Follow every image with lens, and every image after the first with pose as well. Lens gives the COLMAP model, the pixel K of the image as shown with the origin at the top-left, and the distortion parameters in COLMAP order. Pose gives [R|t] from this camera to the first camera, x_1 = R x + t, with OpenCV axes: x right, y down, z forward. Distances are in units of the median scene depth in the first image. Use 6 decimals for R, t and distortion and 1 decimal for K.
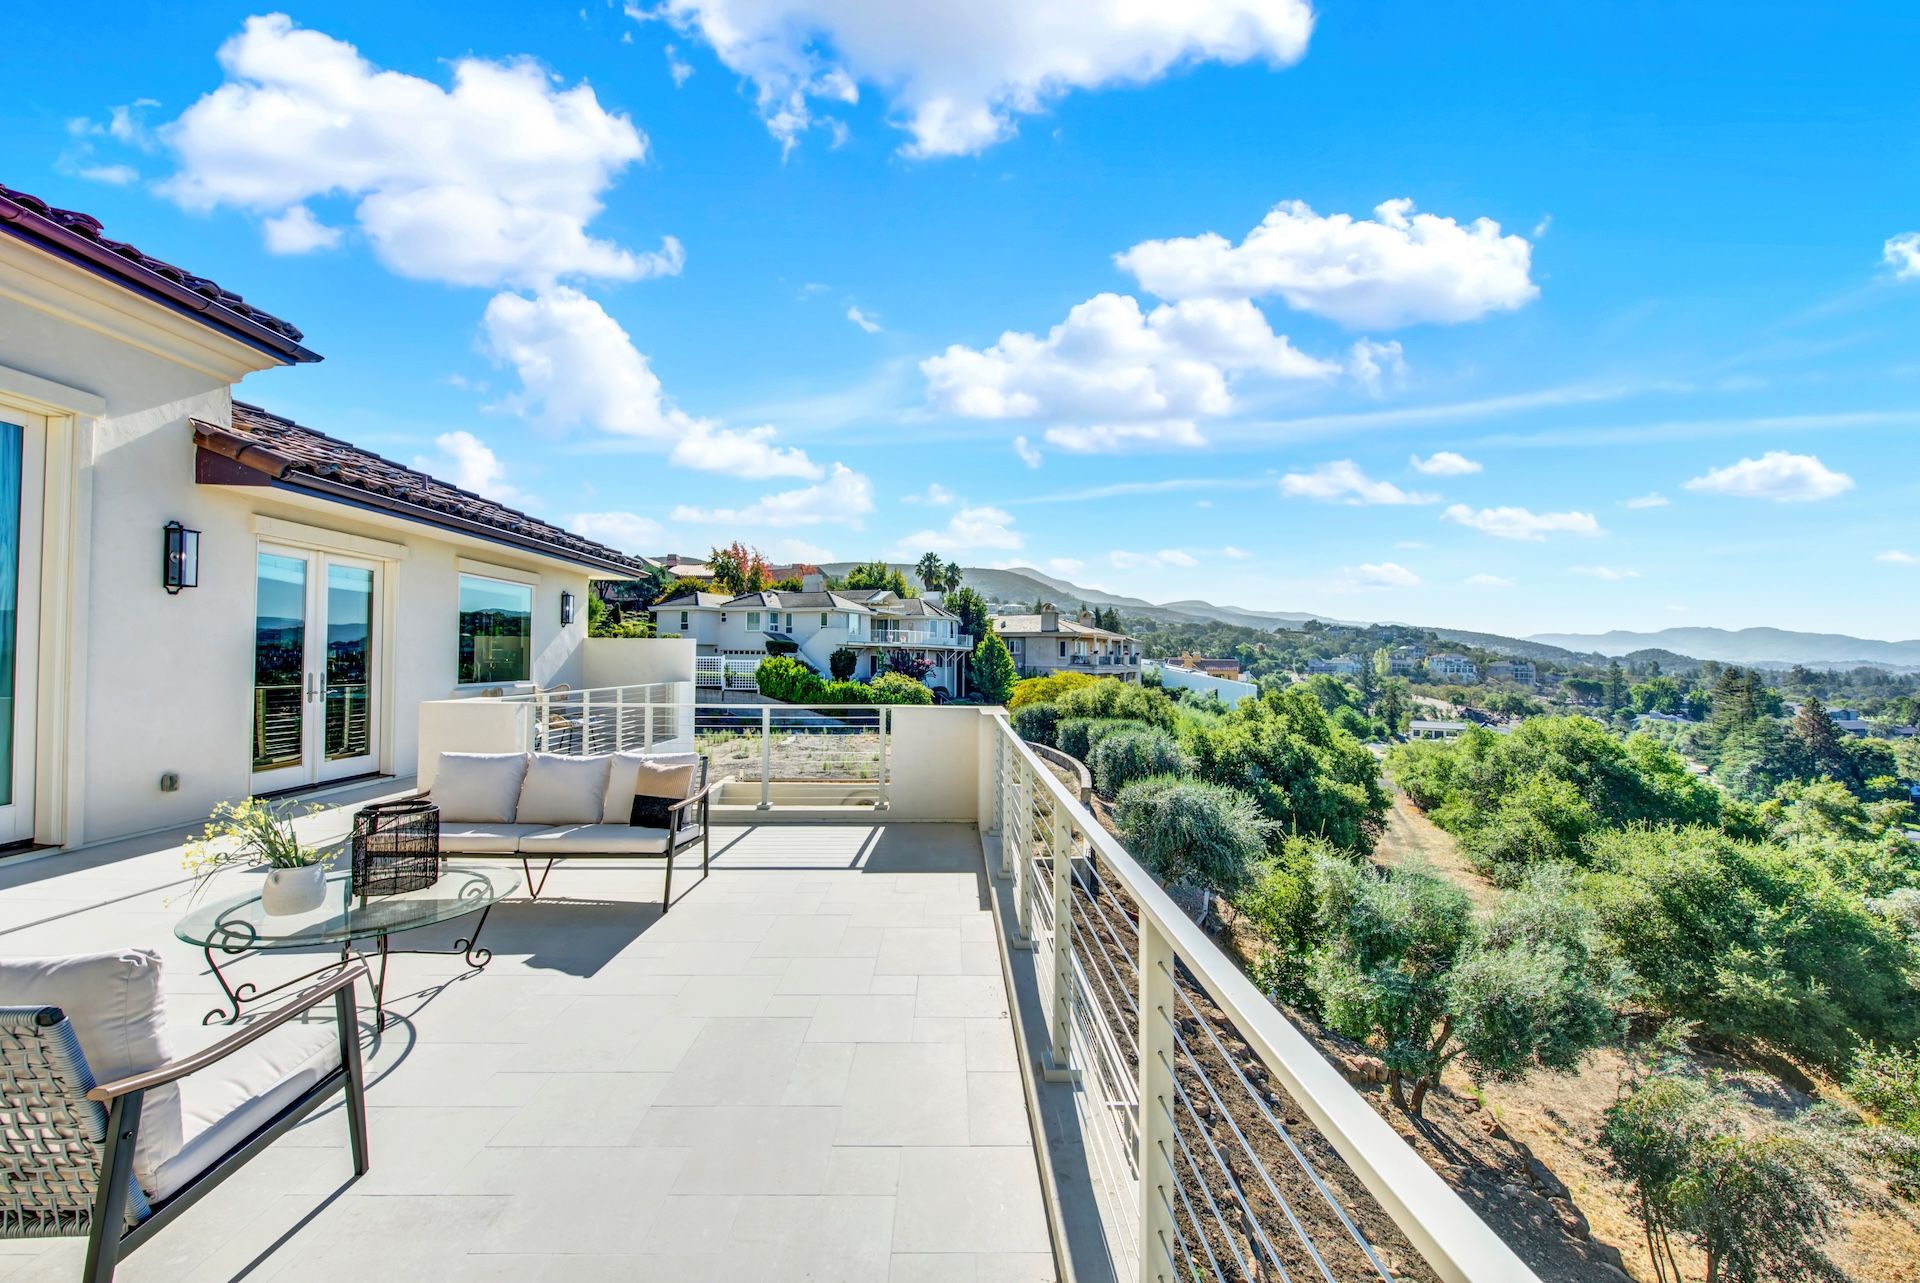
lens RADIAL K [[782.6, 0, 958.9], [0, 782.6, 645.3], [0, 0, 1]] dist [-0.001315, -0.000294]
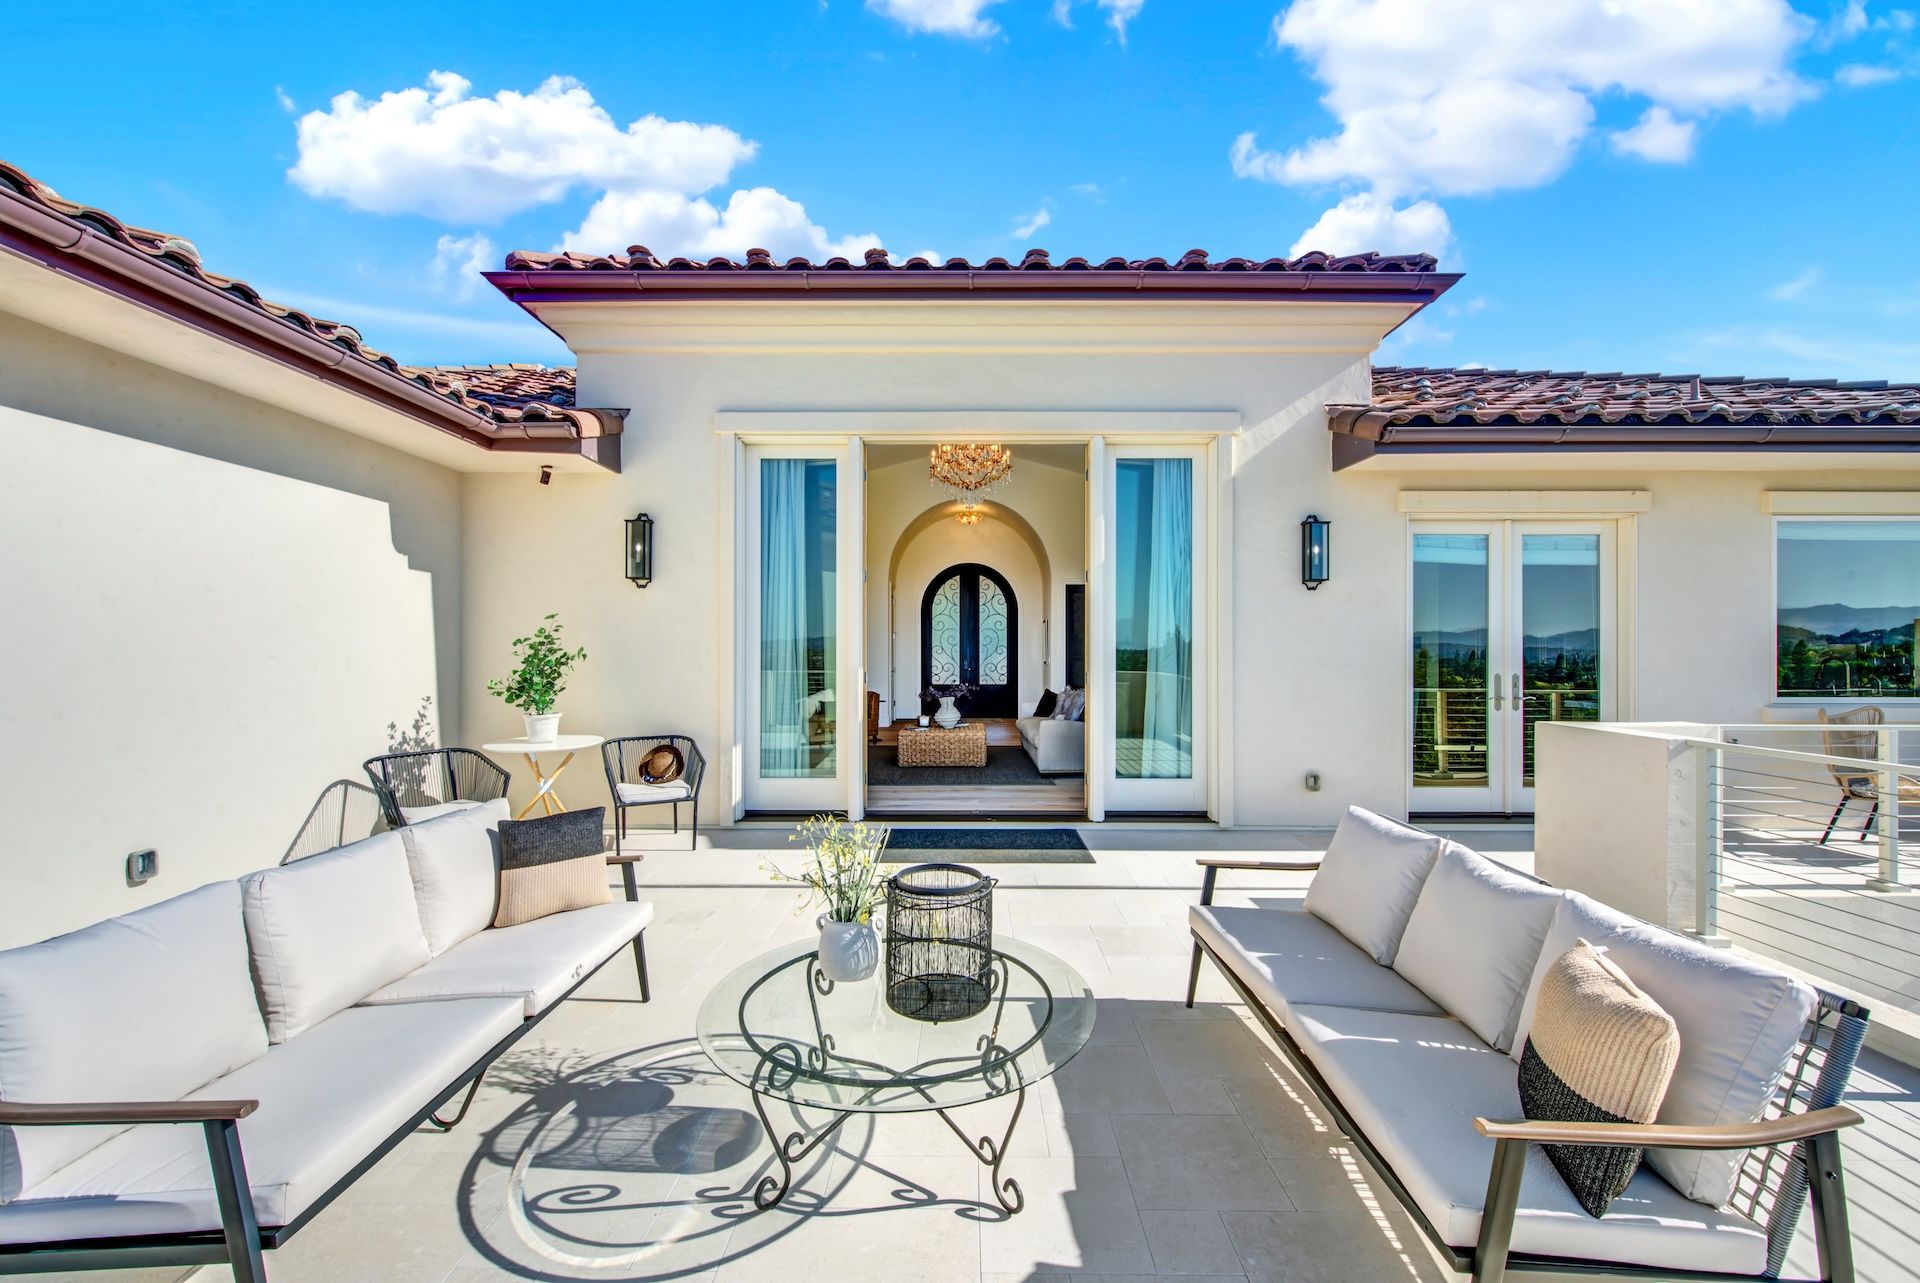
lens RADIAL K [[767.5, 0, 959.2], [0, 767.5, 645.1], [0, 0, 1]] dist [0.001357, -0.000553]
pose [[-0.022940, -0.011010, -0.999676, -0.030838], [0.015967, 0.999808, -0.011378, 0.007022], [0.999609, -0.016223, -0.022760, 0.529674]]
